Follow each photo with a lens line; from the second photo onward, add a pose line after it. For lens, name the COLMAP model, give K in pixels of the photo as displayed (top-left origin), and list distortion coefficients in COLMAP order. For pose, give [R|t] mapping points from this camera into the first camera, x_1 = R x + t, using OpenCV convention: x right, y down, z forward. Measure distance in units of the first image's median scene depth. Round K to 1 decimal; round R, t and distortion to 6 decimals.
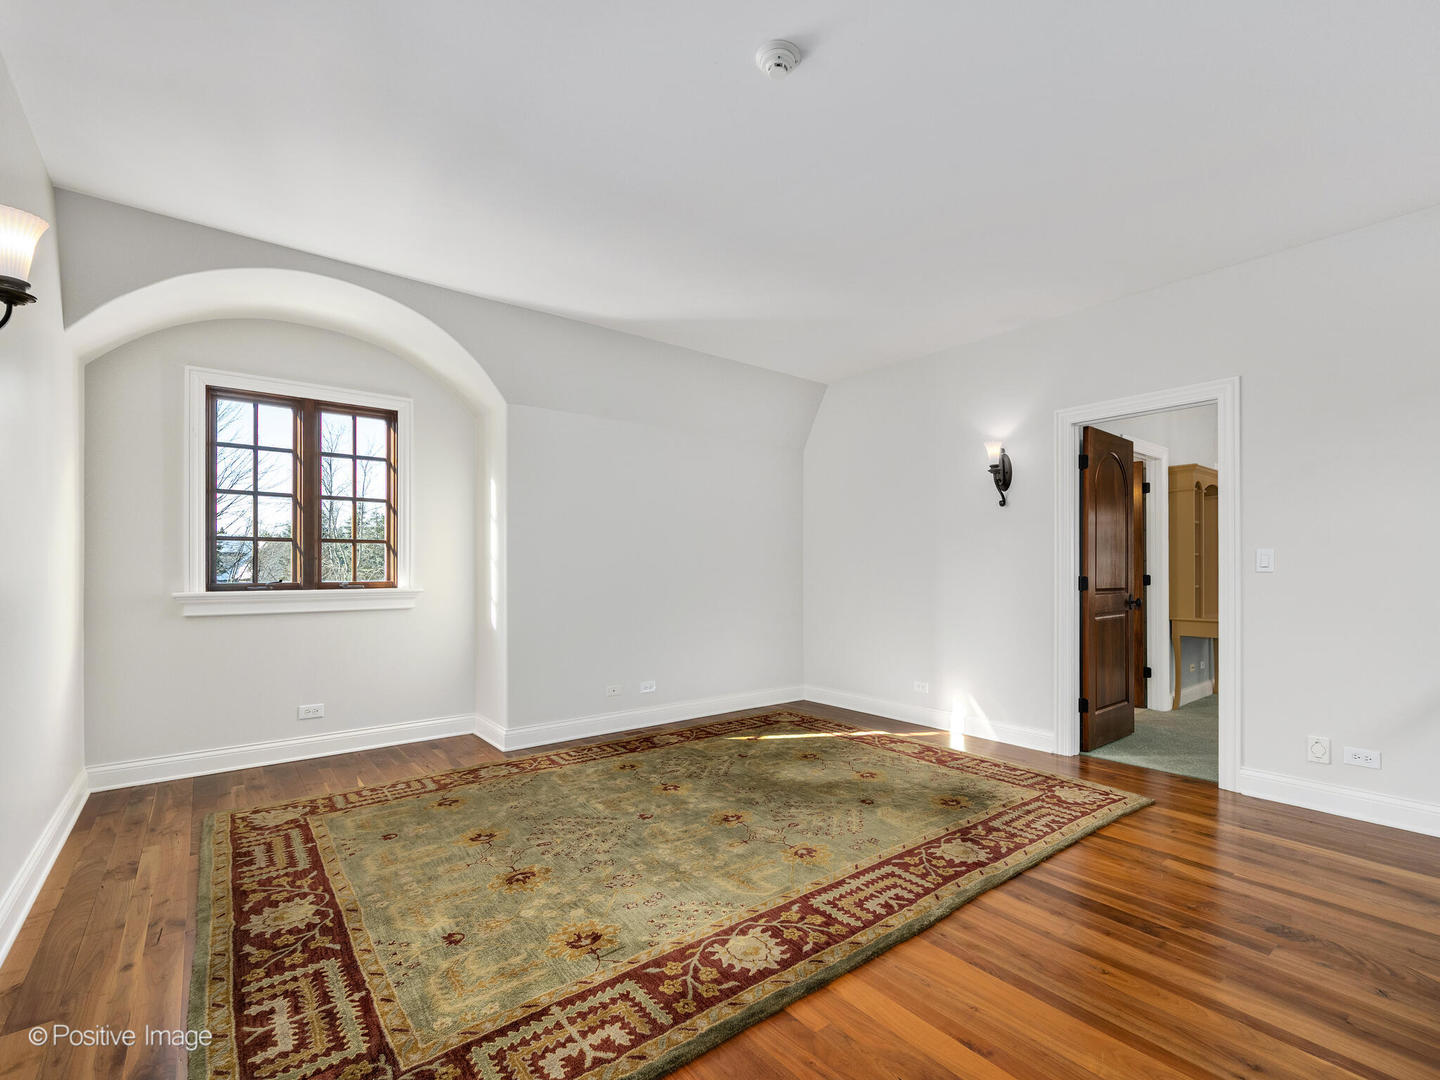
lens RADIAL K [[676.7, 0, 727.2], [0, 676.7, 554.2], [0, 0, 1]] dist [-0.002829, -0.000507]
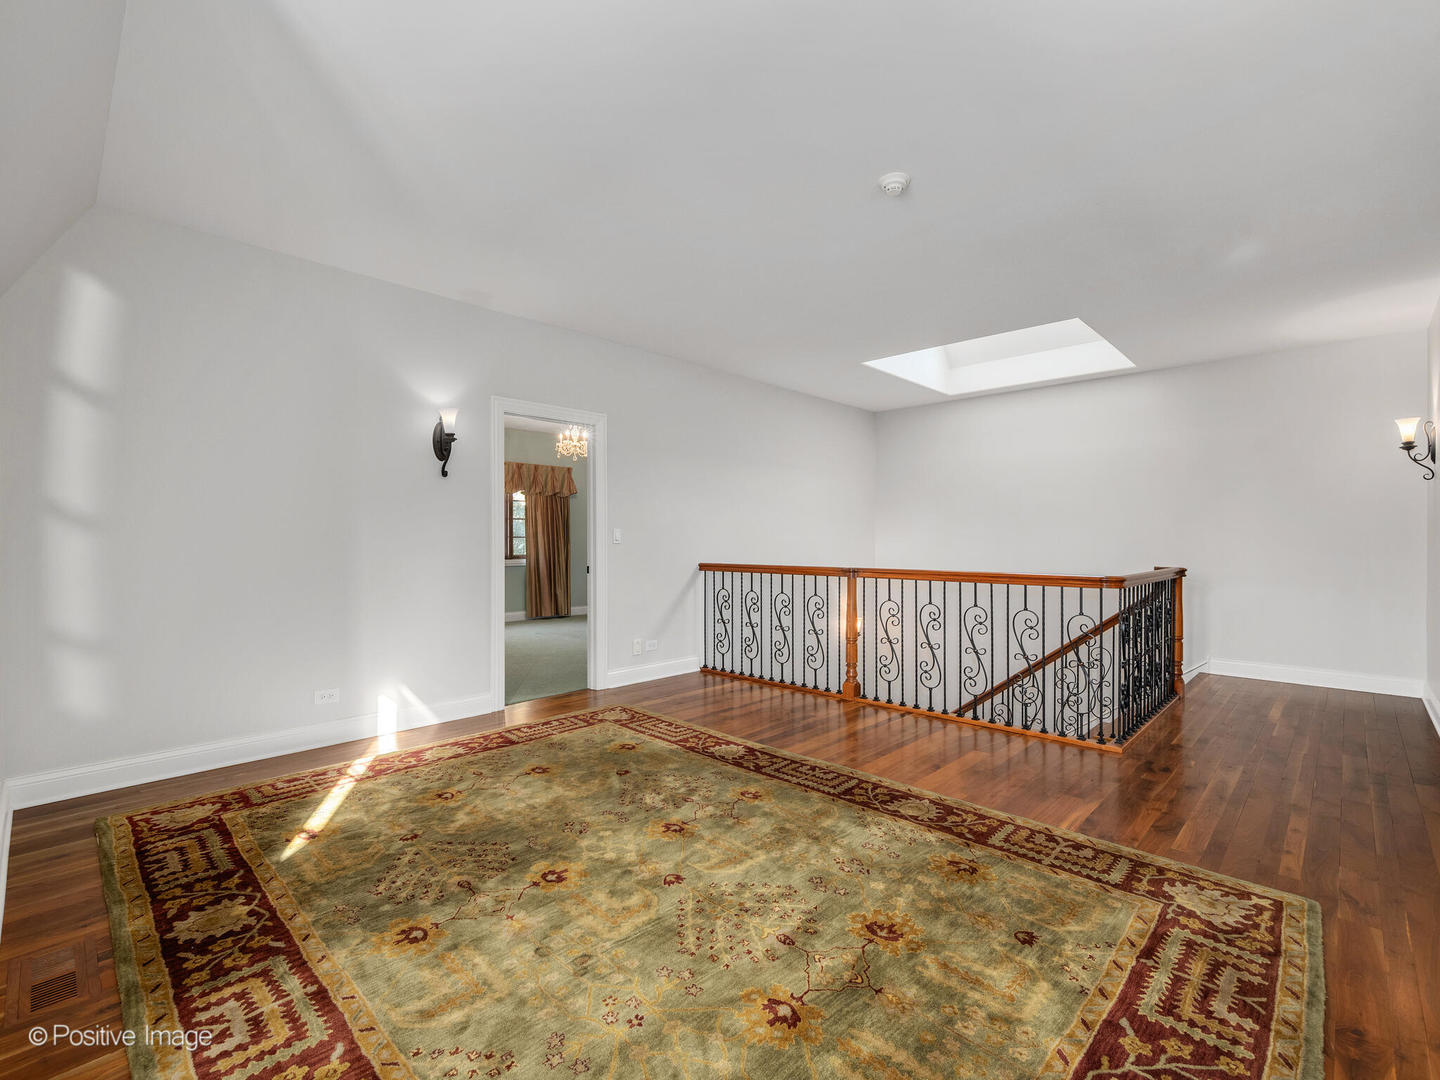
lens RADIAL K [[676.7, 0, 727.2], [0, 676.7, 554.2], [0, 0, 1]] dist [-0.002829, -0.000507]
pose [[-0.166530, -0.019857, 0.985836, -0.929679], [-0.017736, 0.999696, 0.017141, 0.022745], [-0.985877, -0.014630, -0.166831, 1.172882]]
